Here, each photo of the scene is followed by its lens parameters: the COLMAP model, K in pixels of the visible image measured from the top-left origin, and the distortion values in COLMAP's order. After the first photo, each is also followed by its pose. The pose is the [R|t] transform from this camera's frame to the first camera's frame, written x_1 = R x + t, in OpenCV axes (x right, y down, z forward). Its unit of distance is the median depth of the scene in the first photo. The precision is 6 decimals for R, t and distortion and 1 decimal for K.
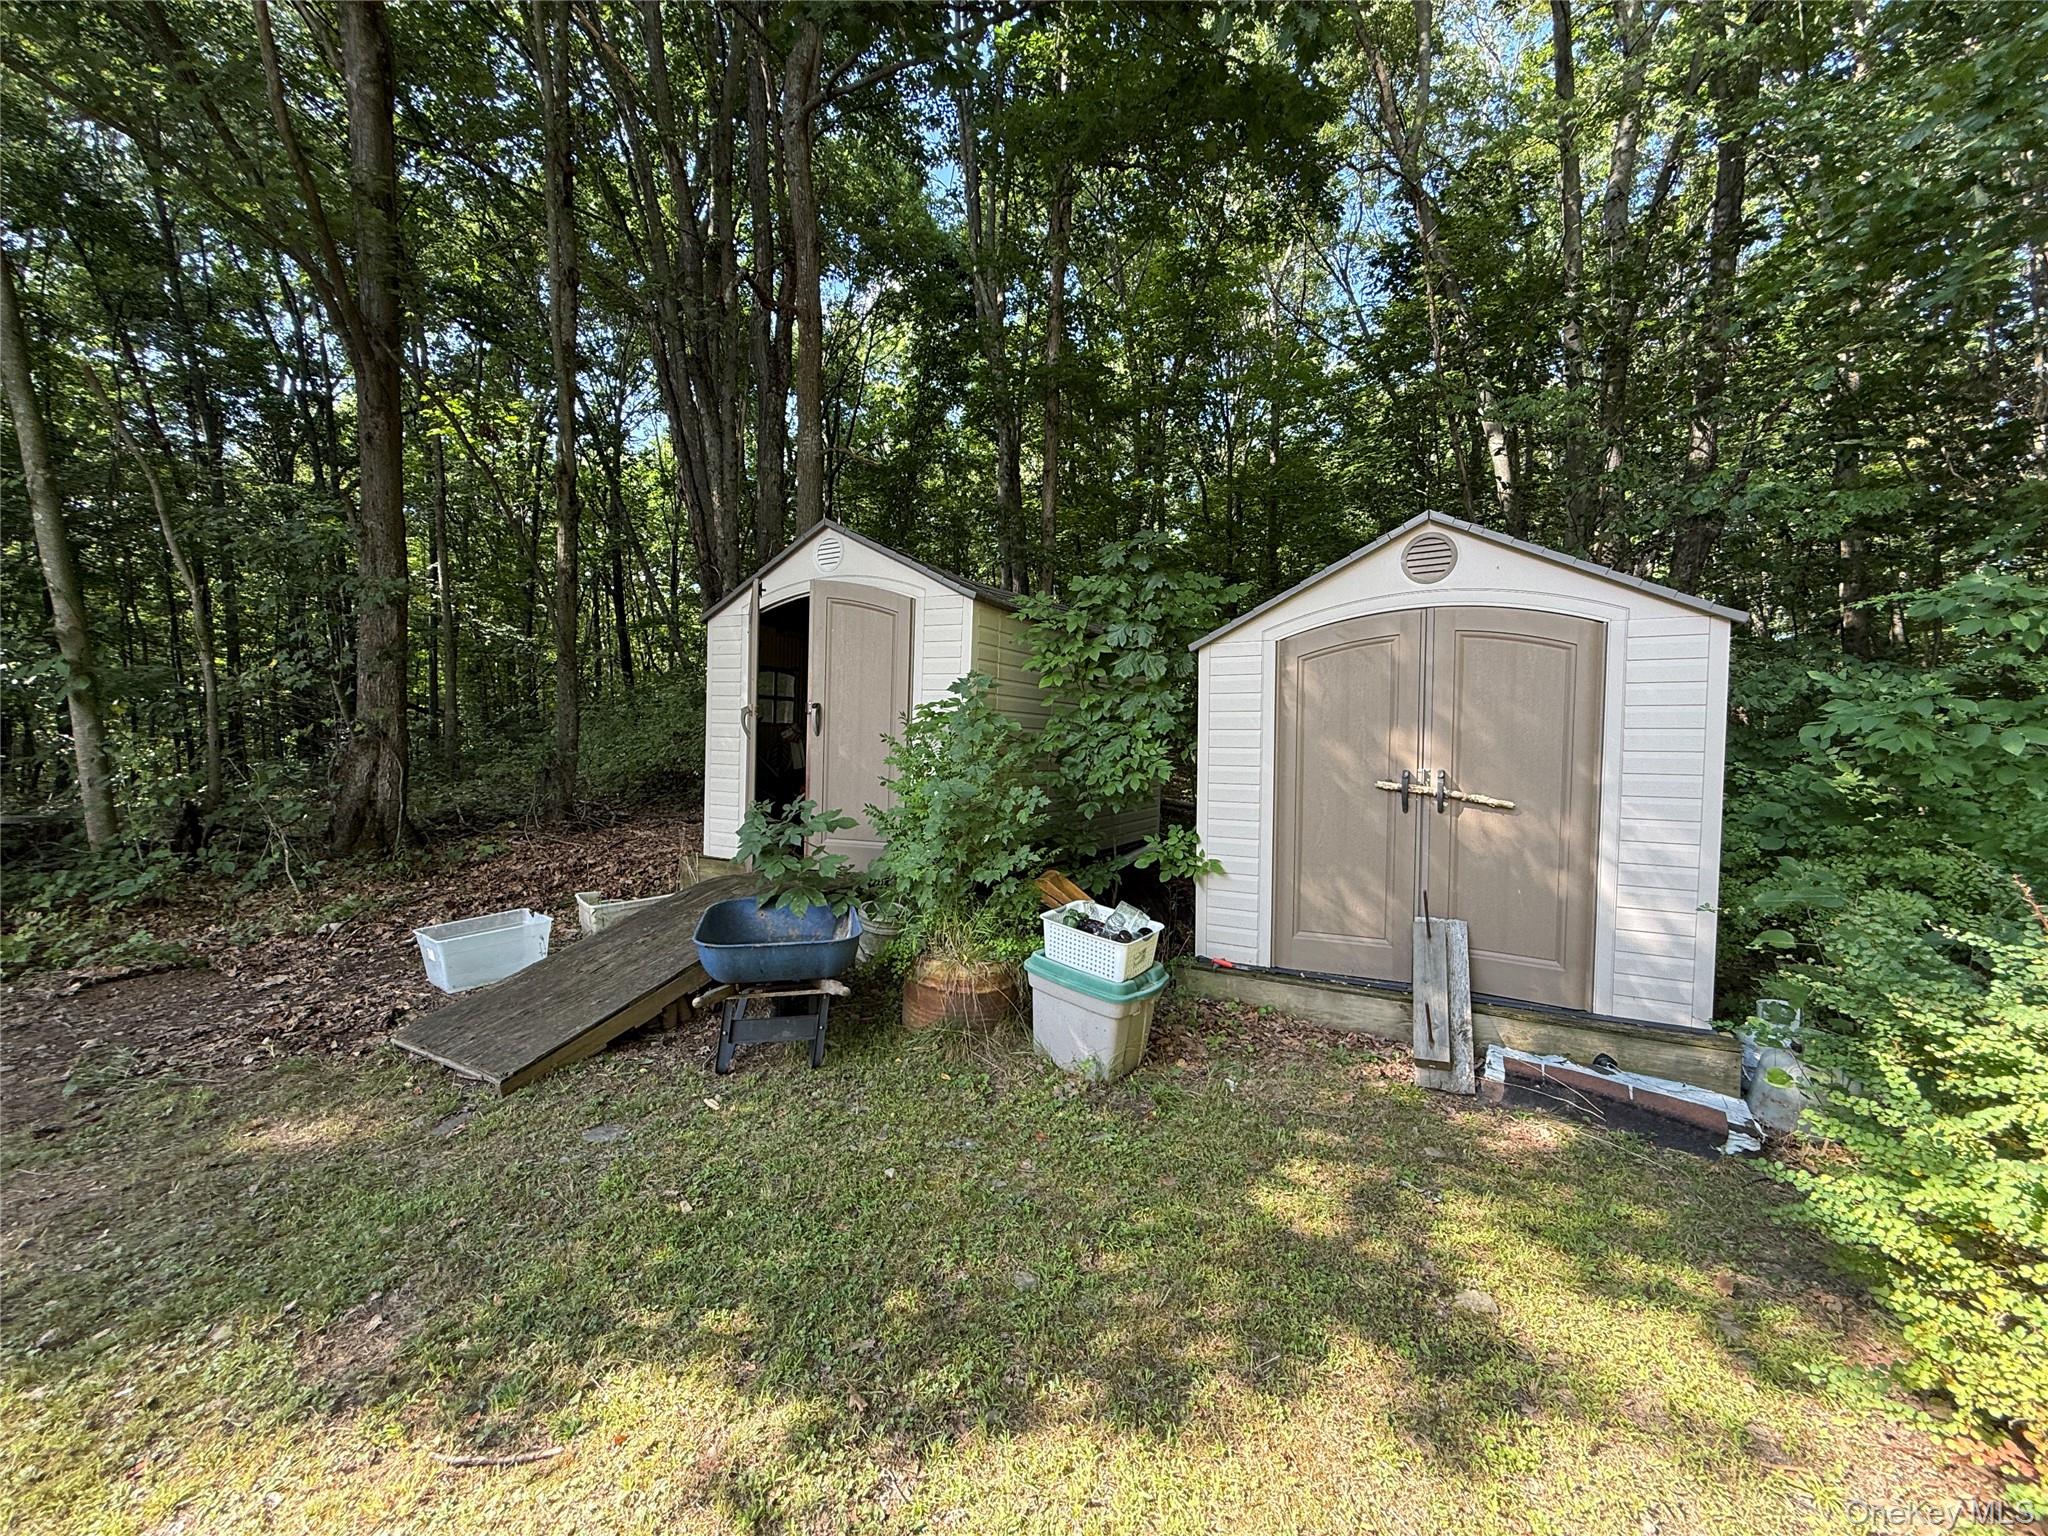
lens RADIAL K [[821.1, 0, 1027.2], [0, 821.1, 782.0], [0, 0, 1]] dist [-0.001740, 0.000885]
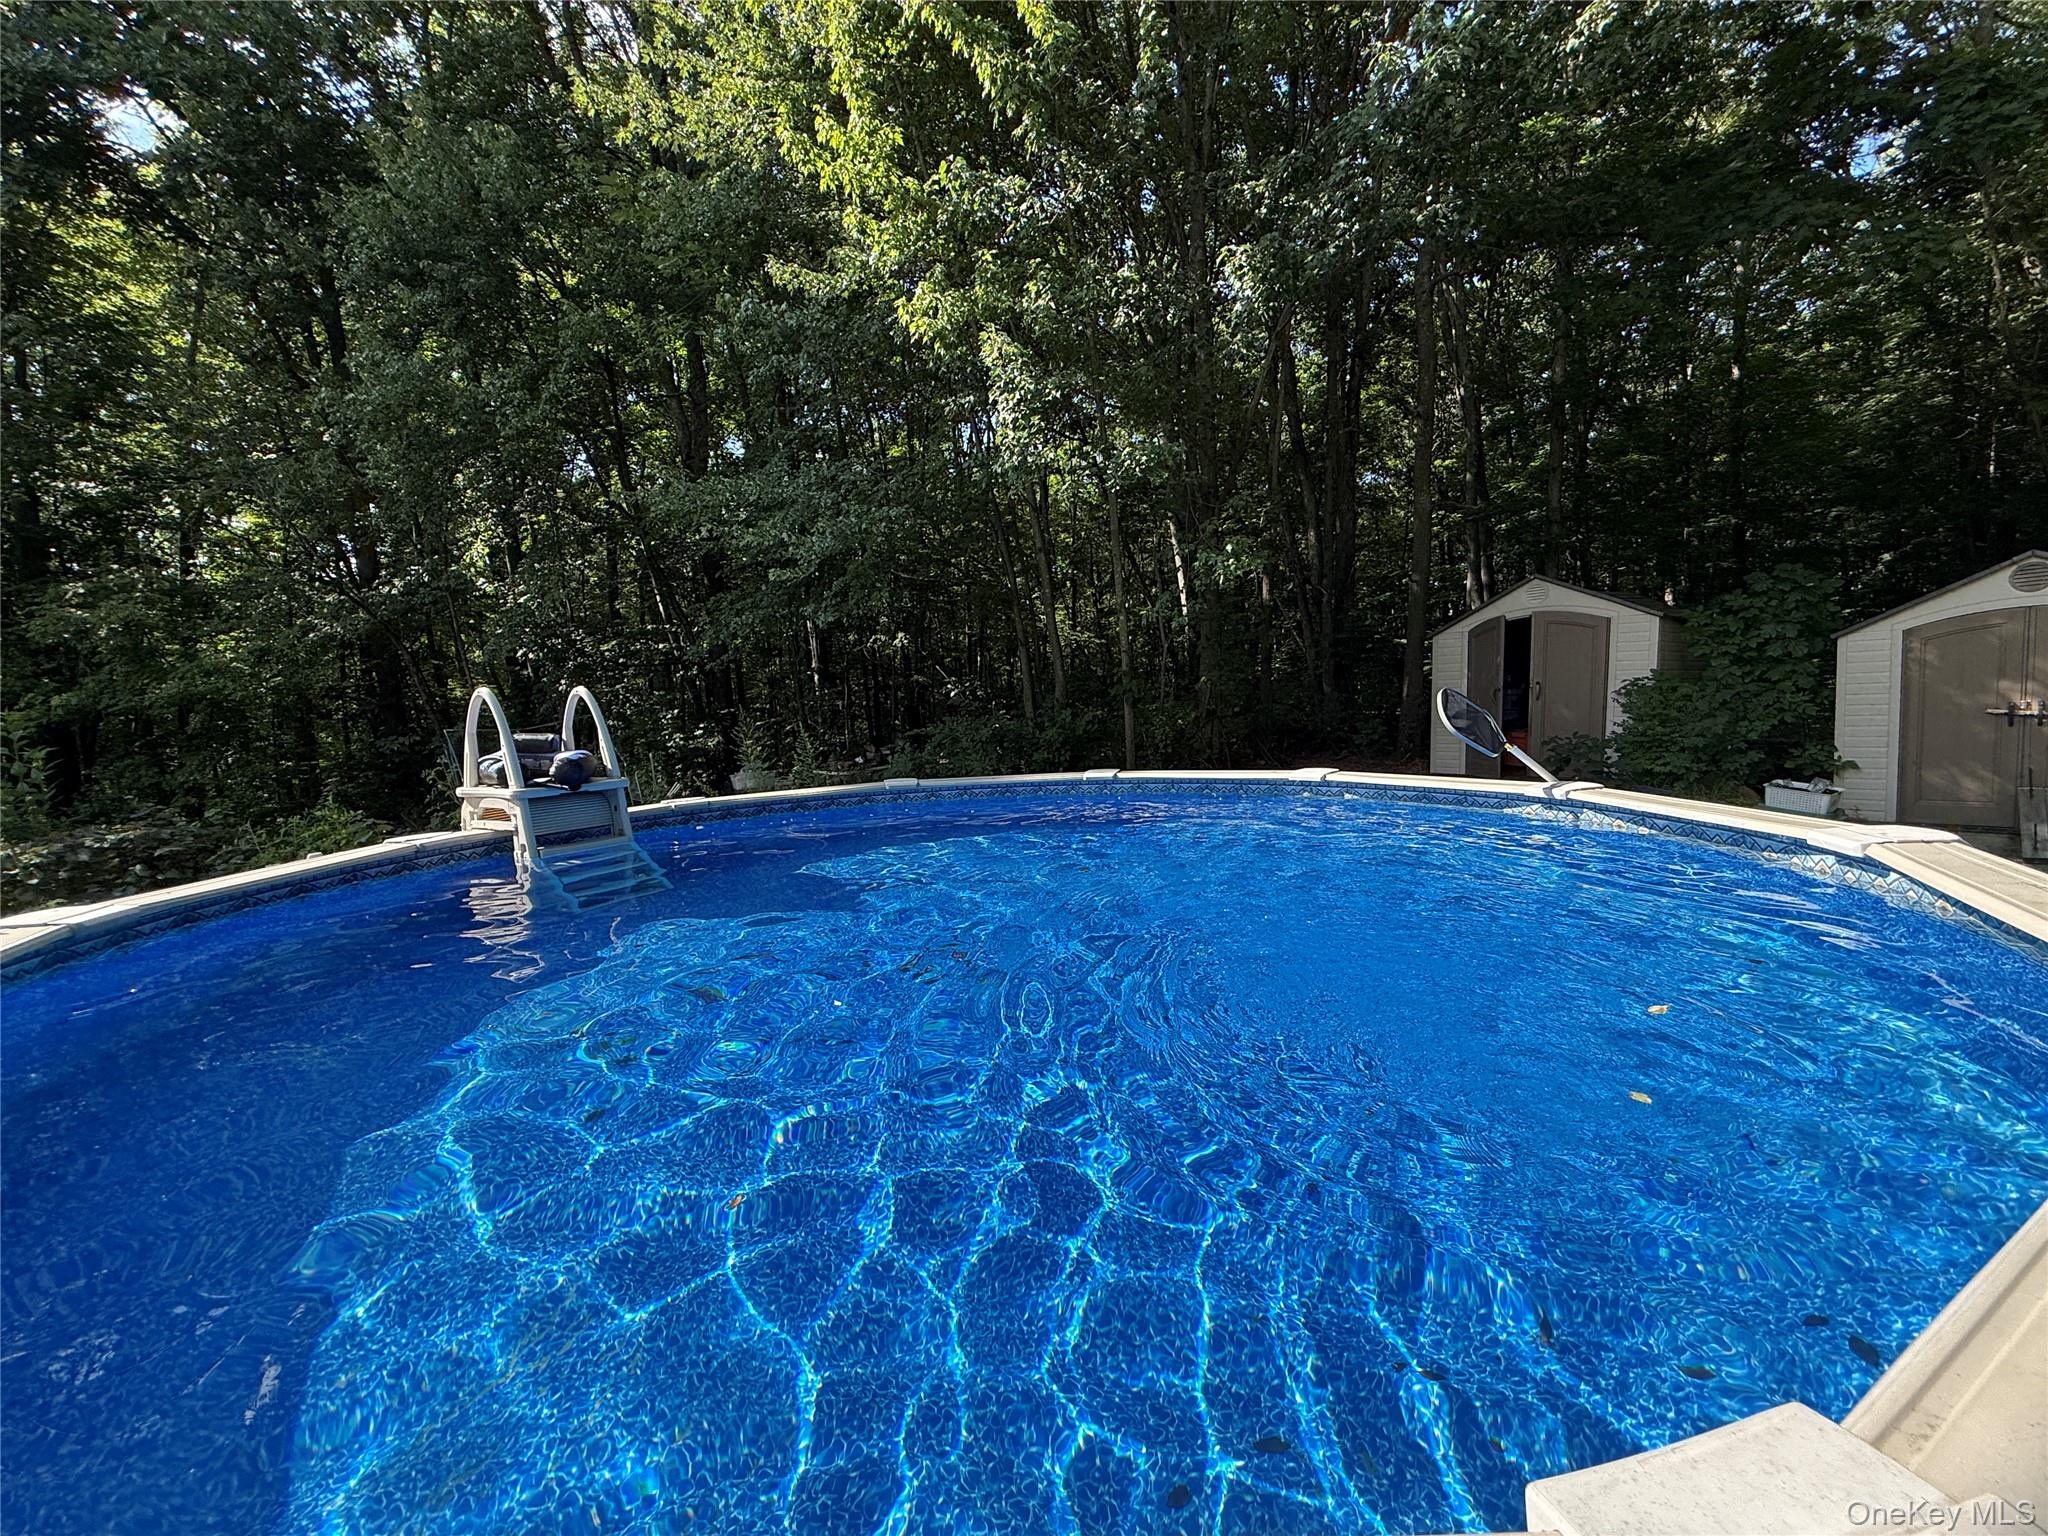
lens RADIAL K [[821.1, 0, 1017.9], [0, 821.1, 768.2], [0, 0, 1]] dist [-0.001740, 0.000885]
pose [[0.908771, -0.025985, -0.416485, -0.635293], [0.046941, 0.998090, 0.040153, -0.039318], [0.414647, -0.056040, 0.908255, -1.265058]]
